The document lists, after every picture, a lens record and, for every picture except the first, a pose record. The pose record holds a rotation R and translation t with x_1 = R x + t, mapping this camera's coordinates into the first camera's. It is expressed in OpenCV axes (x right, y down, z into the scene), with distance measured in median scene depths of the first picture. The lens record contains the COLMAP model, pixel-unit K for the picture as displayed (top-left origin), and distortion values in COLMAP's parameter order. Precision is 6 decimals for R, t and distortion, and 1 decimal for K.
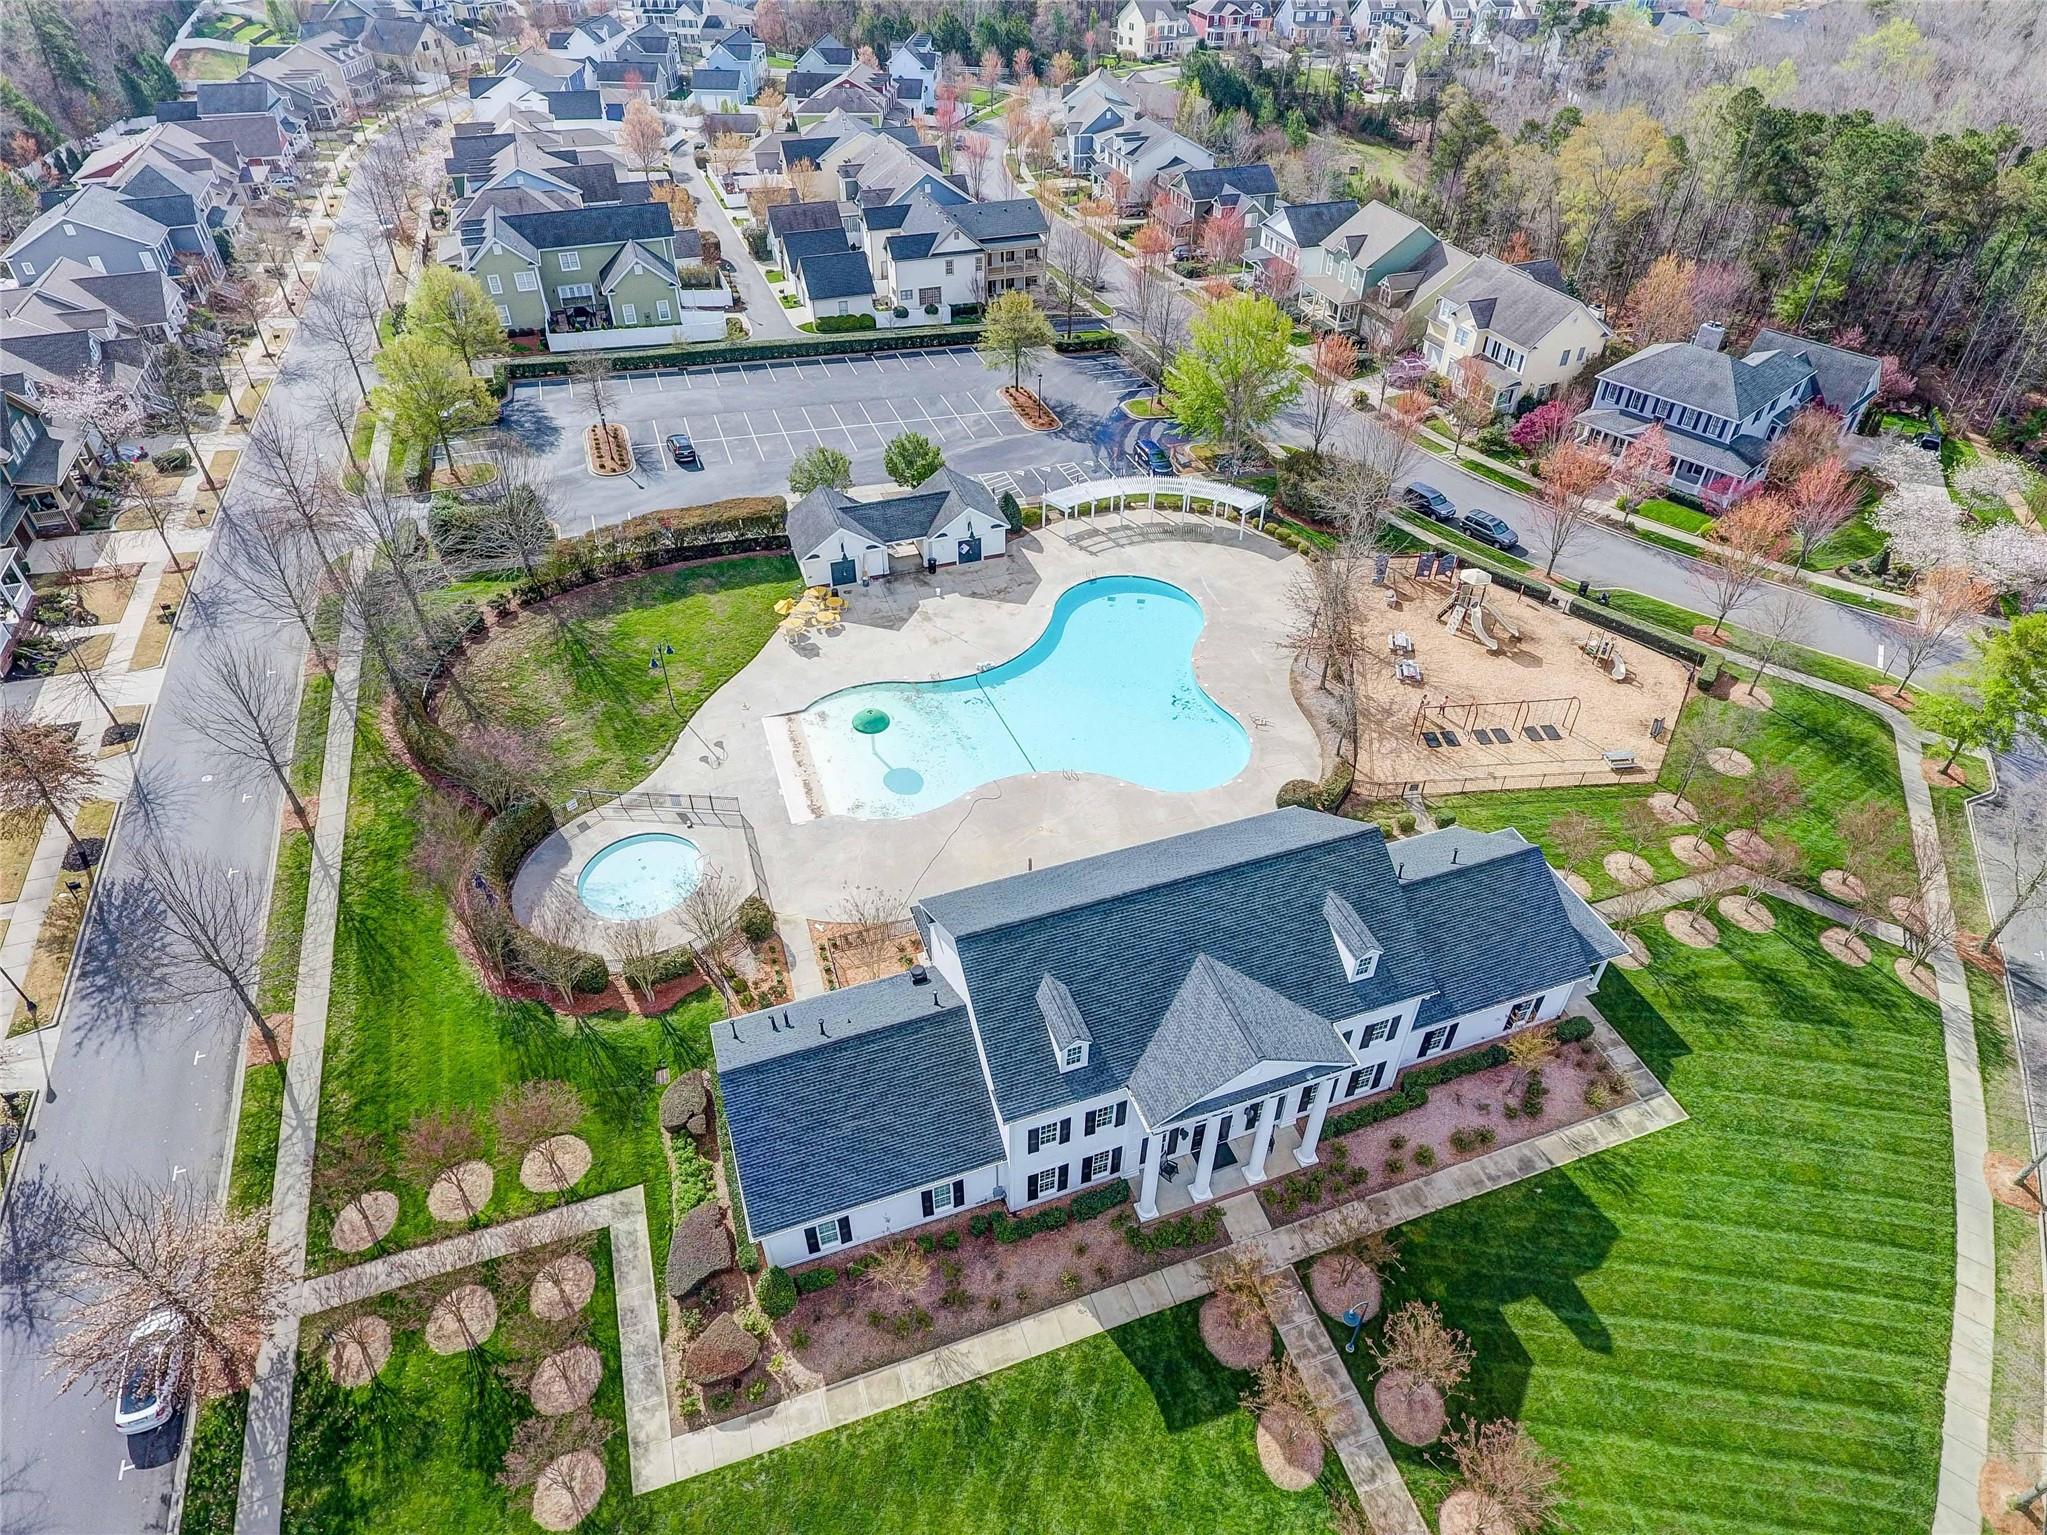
lens RADIAL K [[1224.0, 0, 1023.5], [0, 1224.0, 767.5], [0, 0, 1]] dist [-0.001563, -0.002150]
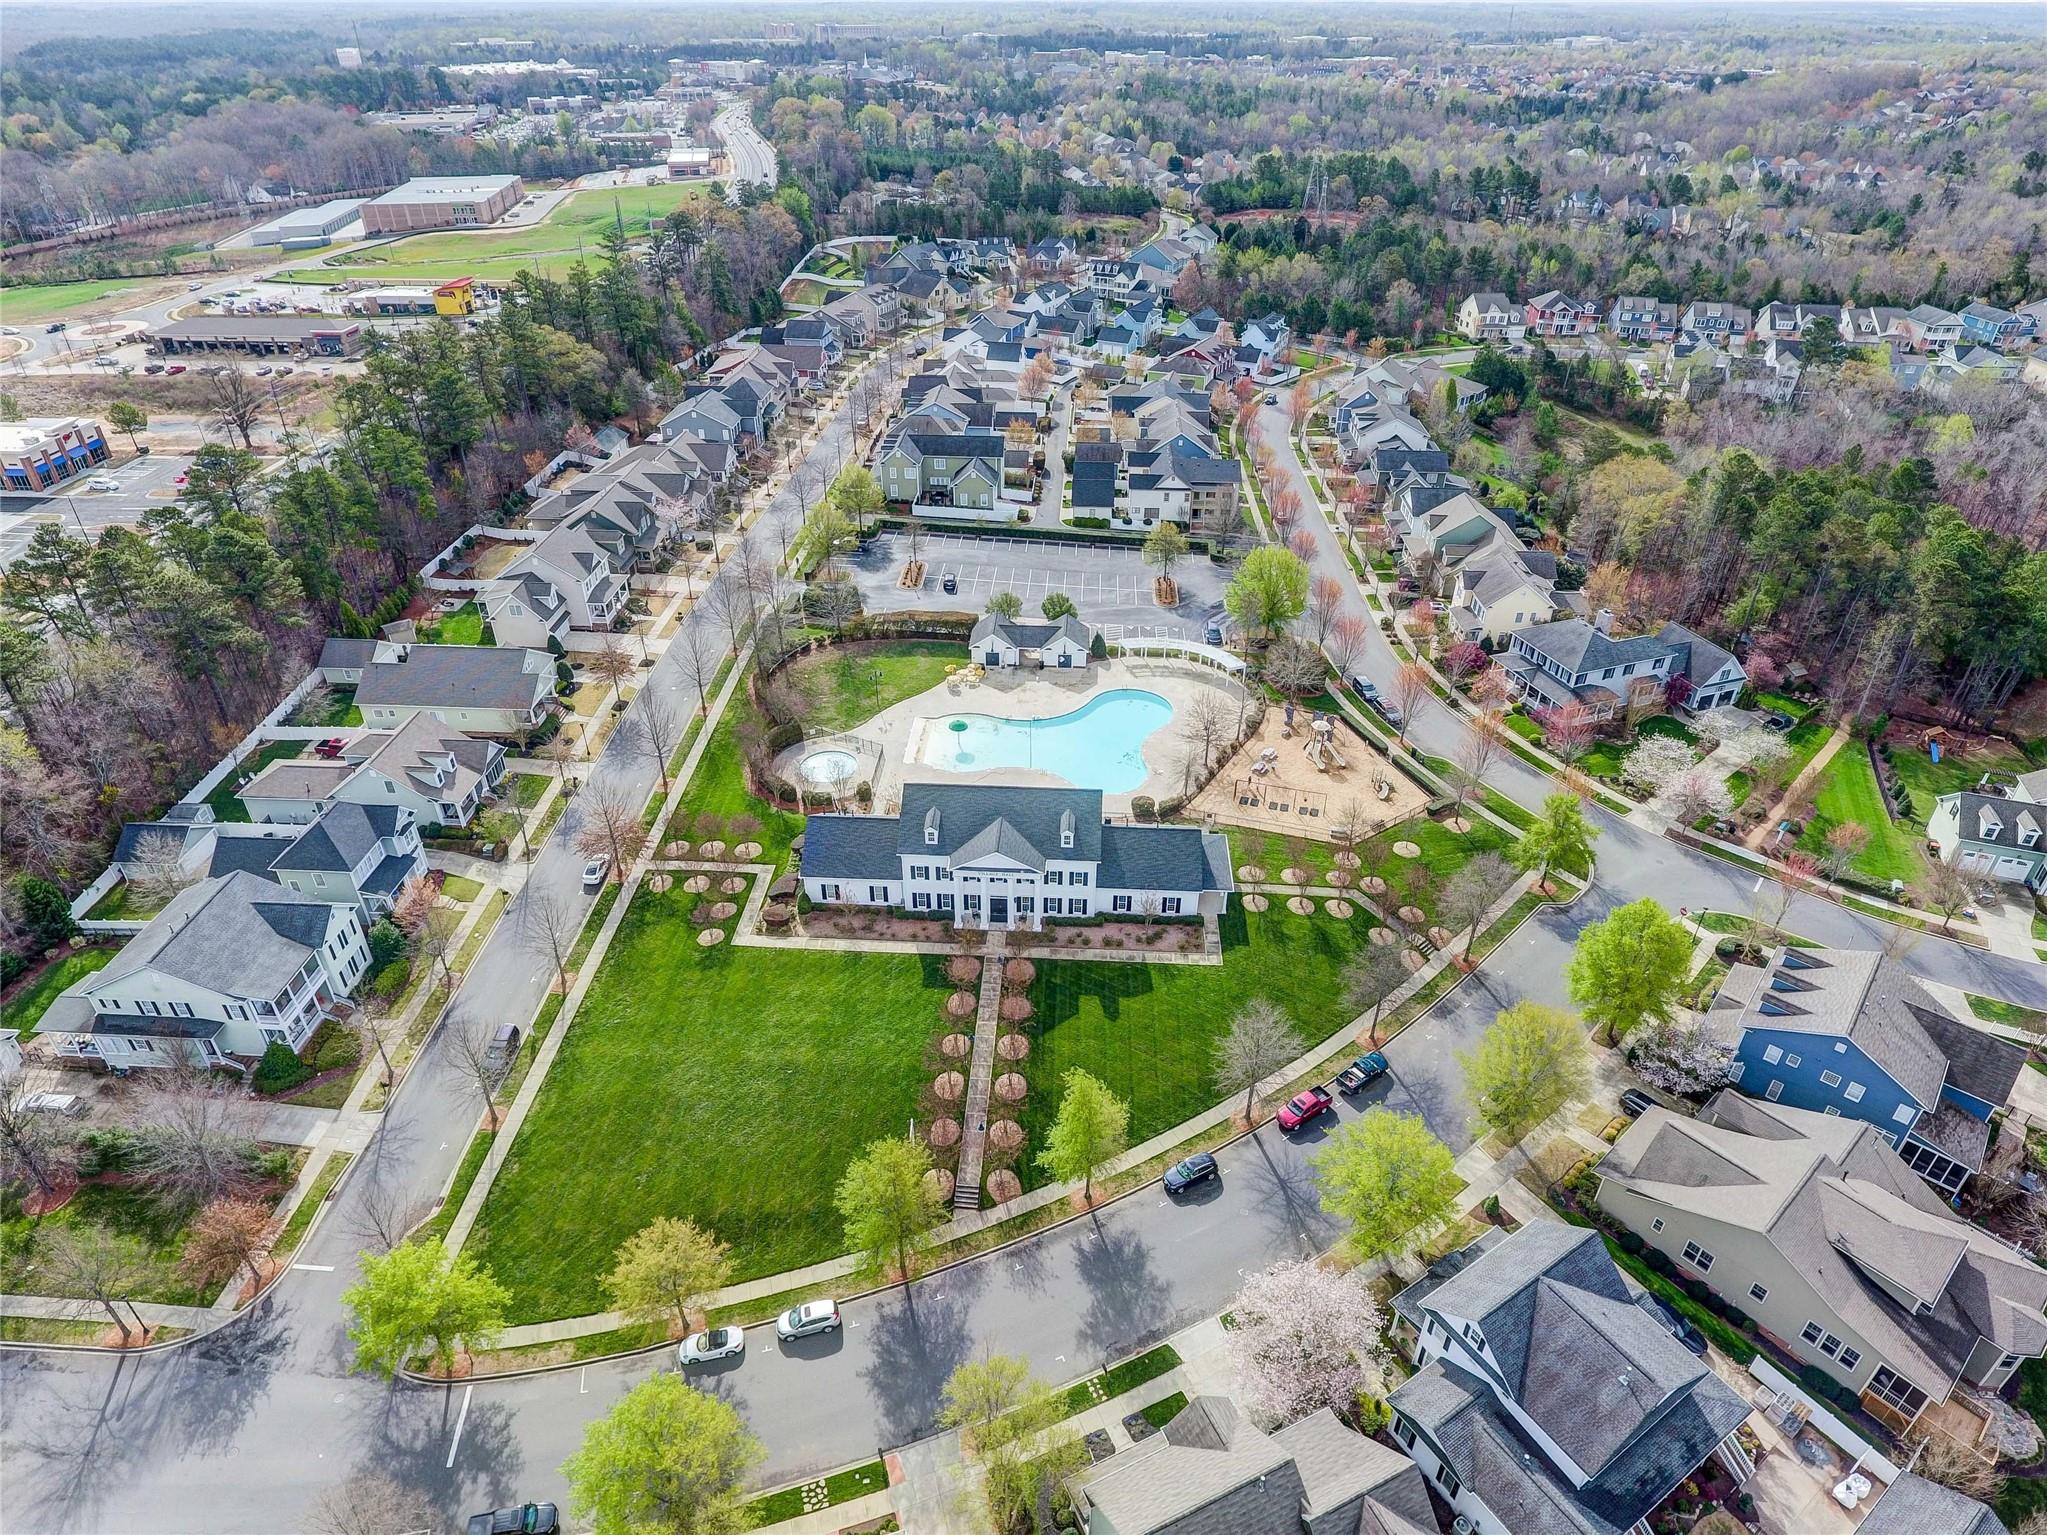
lens RADIAL K [[1224.0, 0, 1023.5], [0, 1224.0, 767.5], [0, 0, 1]] dist [-0.001563, -0.002150]
pose [[0.922673, 0.208607, -0.324281, 0.497248], [-0.246186, 0.965993, -0.079054, 0.124759], [0.296762, 0.152775, 0.942652, -0.657264]]
